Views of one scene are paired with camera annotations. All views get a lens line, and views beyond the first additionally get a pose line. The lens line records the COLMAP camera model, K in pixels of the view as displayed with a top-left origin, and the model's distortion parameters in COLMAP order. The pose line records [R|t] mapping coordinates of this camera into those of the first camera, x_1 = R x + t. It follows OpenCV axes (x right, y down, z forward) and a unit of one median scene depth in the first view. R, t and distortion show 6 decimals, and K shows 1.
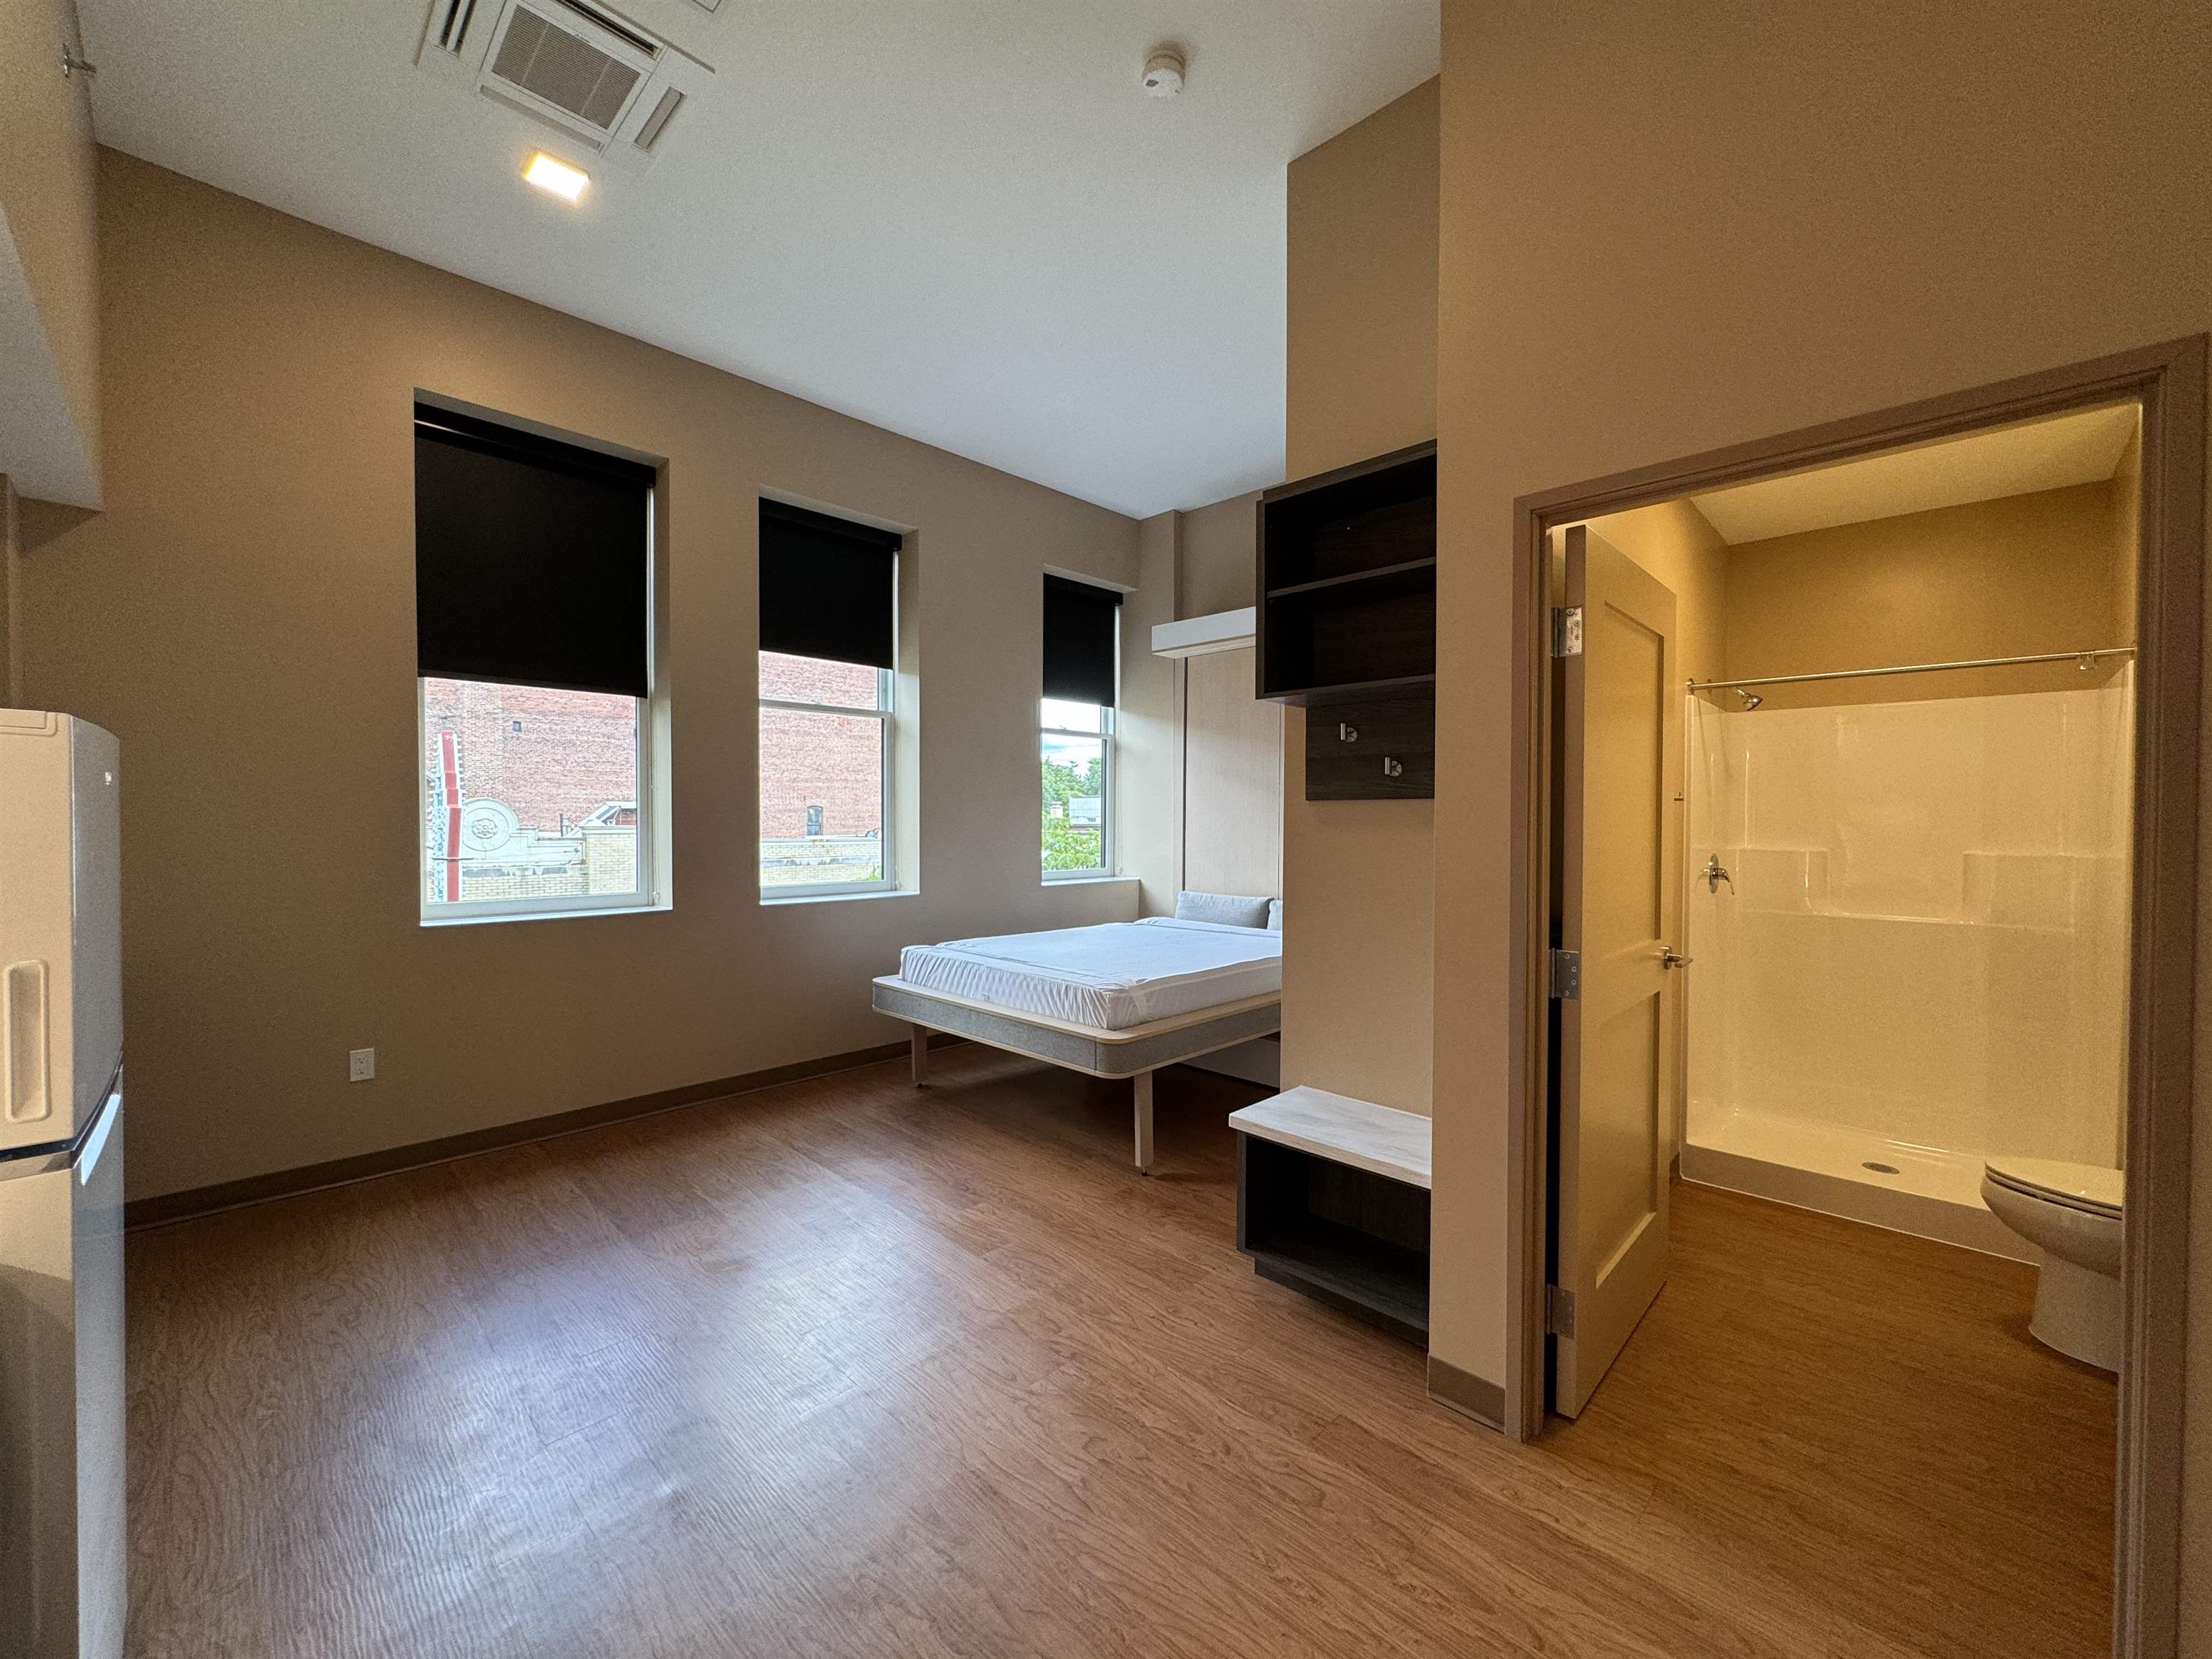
lens RADIAL K [[883.6, 0, 1106.0], [0, 883.6, 829.5], [0, 0, 1]] dist [-0.001809, 0.000434]
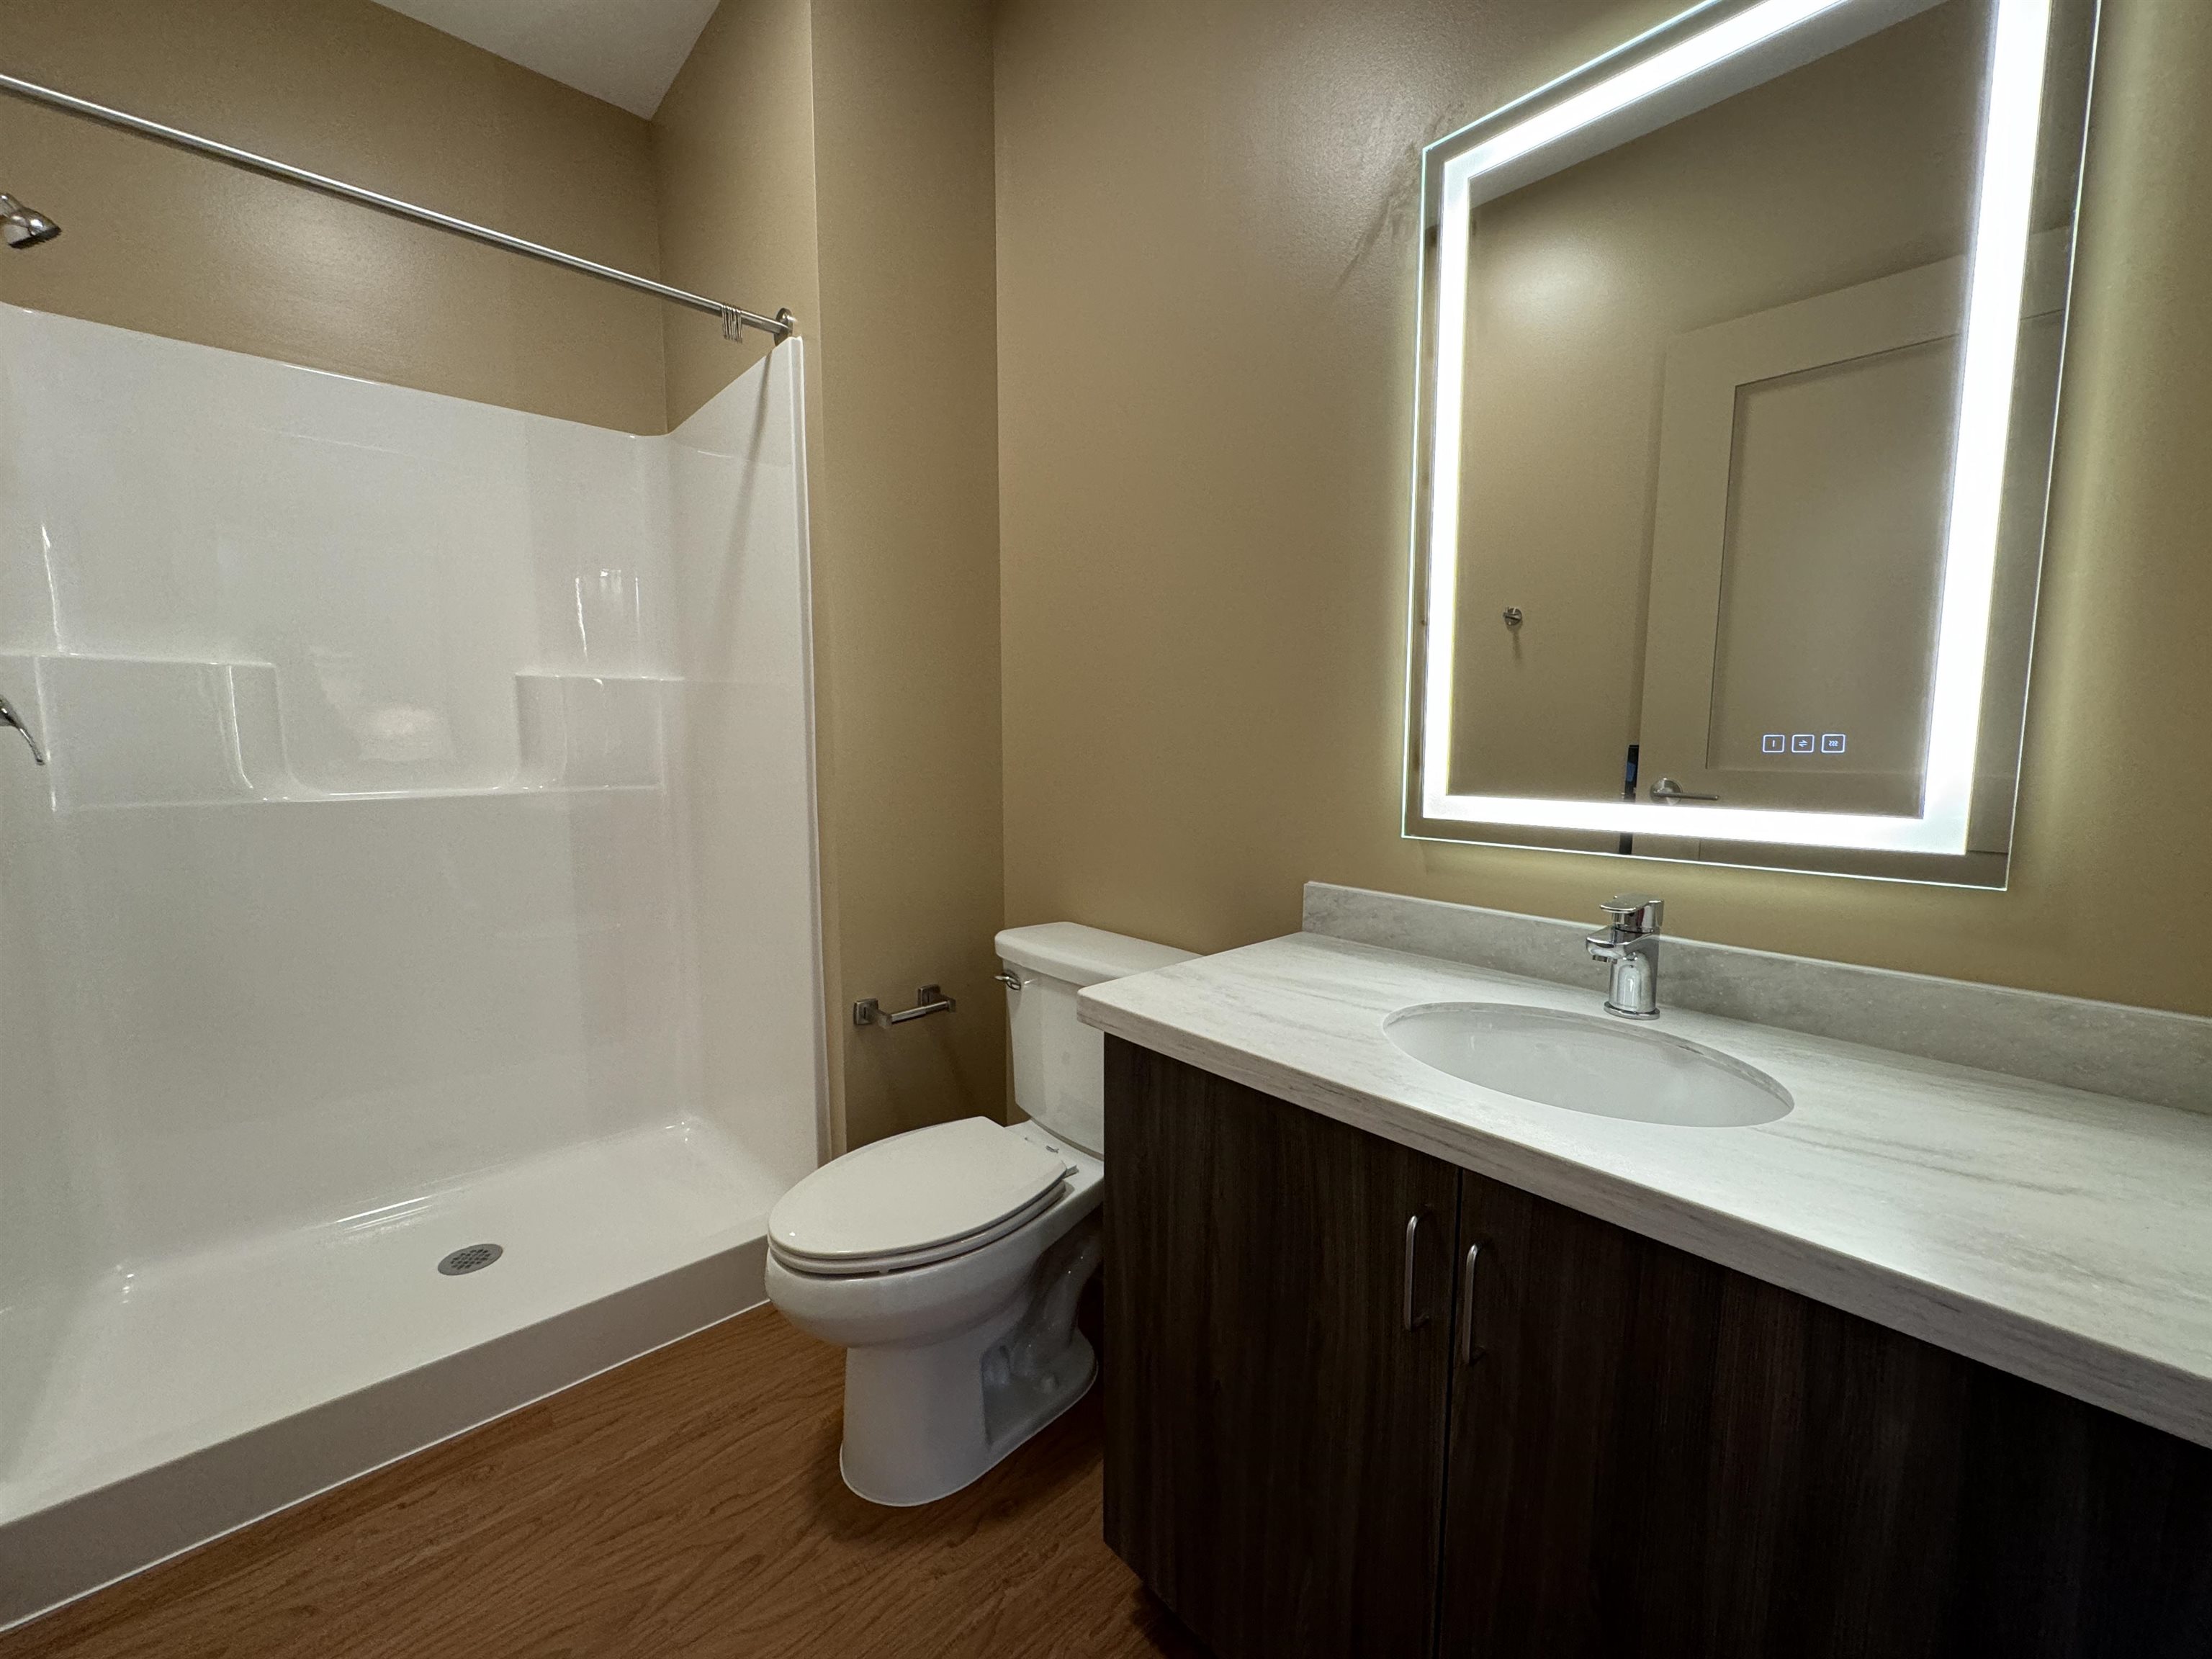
lens RADIAL K [[883.6, 0, 1106.0], [0, 883.6, 829.5], [0, 0, 1]] dist [-0.001809, 0.000434]
pose [[0.060078, -0.112735, 0.991807, 0.491863], [0.013201, 0.993605, 0.112140, 0.088759], [-0.998106, 0.006356, 0.061182, 0.713784]]
